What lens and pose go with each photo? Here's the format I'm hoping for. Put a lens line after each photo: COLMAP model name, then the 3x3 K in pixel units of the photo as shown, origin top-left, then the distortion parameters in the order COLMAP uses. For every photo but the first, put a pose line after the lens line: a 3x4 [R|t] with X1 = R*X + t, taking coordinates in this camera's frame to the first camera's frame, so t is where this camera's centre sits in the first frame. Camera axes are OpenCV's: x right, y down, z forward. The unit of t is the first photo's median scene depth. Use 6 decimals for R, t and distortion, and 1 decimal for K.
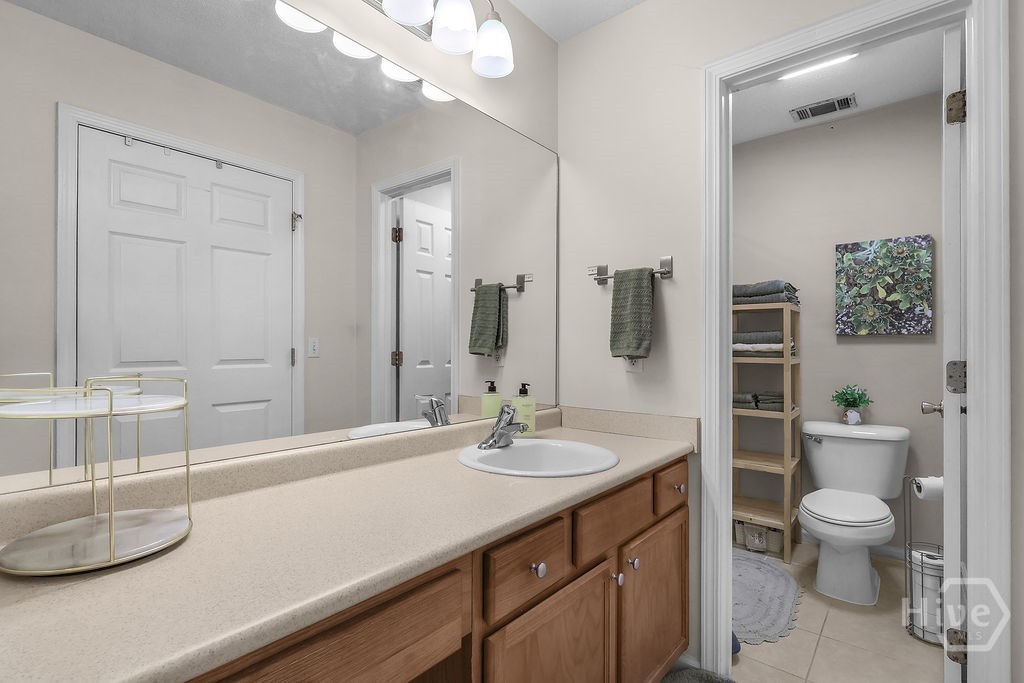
lens RADIAL K [[480.1, 0, 500.9], [0, 480.1, 345.4], [0, 0, 1]] dist [-0.002188, -0.000418]
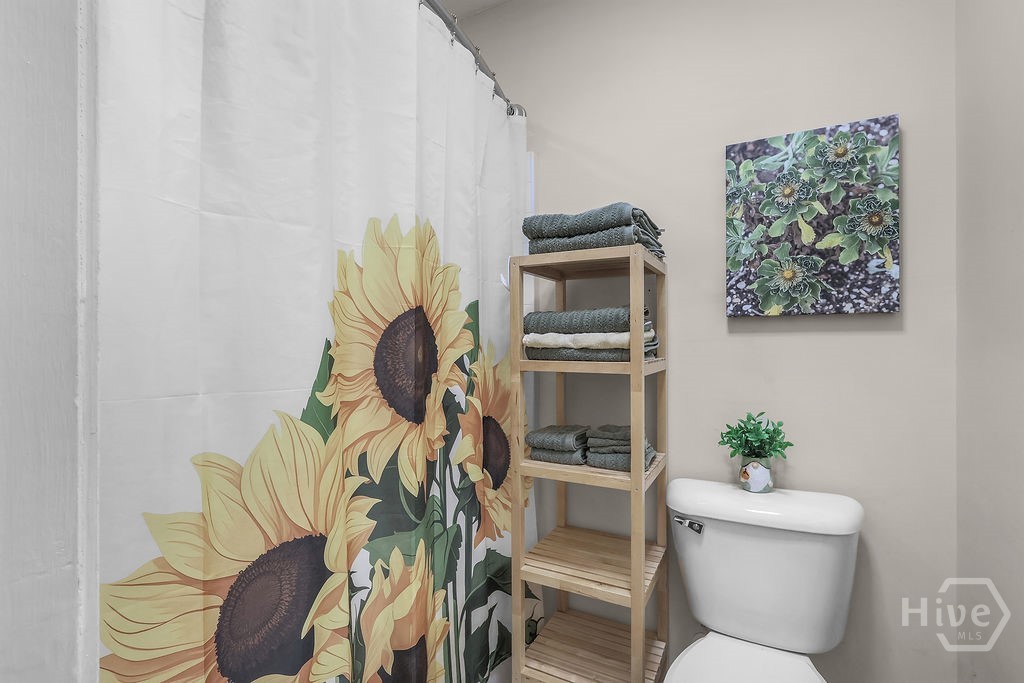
lens RADIAL K [[480.1, 0, 500.9], [0, 480.1, 345.4], [0, 0, 1]] dist [-0.002188, -0.000418]
pose [[0.981354, -0.004248, 0.192161, 0.370510], [0.003444, 0.999984, 0.004520, 0.006986], [-0.192177, -0.003774, 0.981353, 0.555118]]
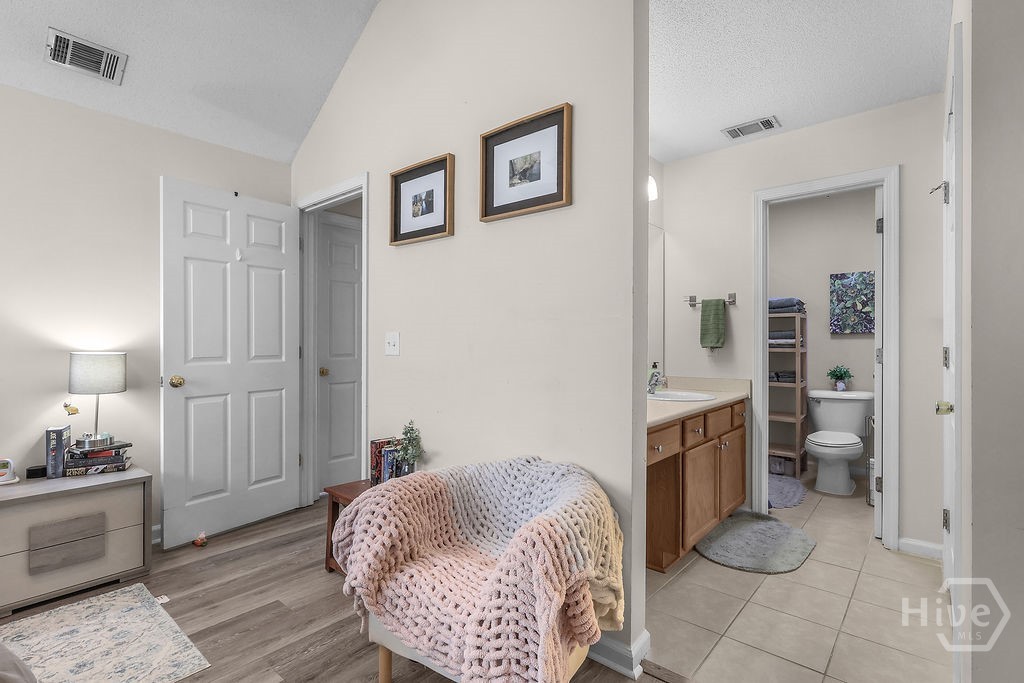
lens RADIAL K [[480.1, 0, 500.9], [0, 480.1, 345.4], [0, 0, 1]] dist [-0.002188, -0.000418]
pose [[0.999879, -0.004974, -0.014770, -0.345704], [0.005126, 0.999934, 0.010249, -0.004470], [0.014718, -0.010324, 0.999838, -0.573039]]
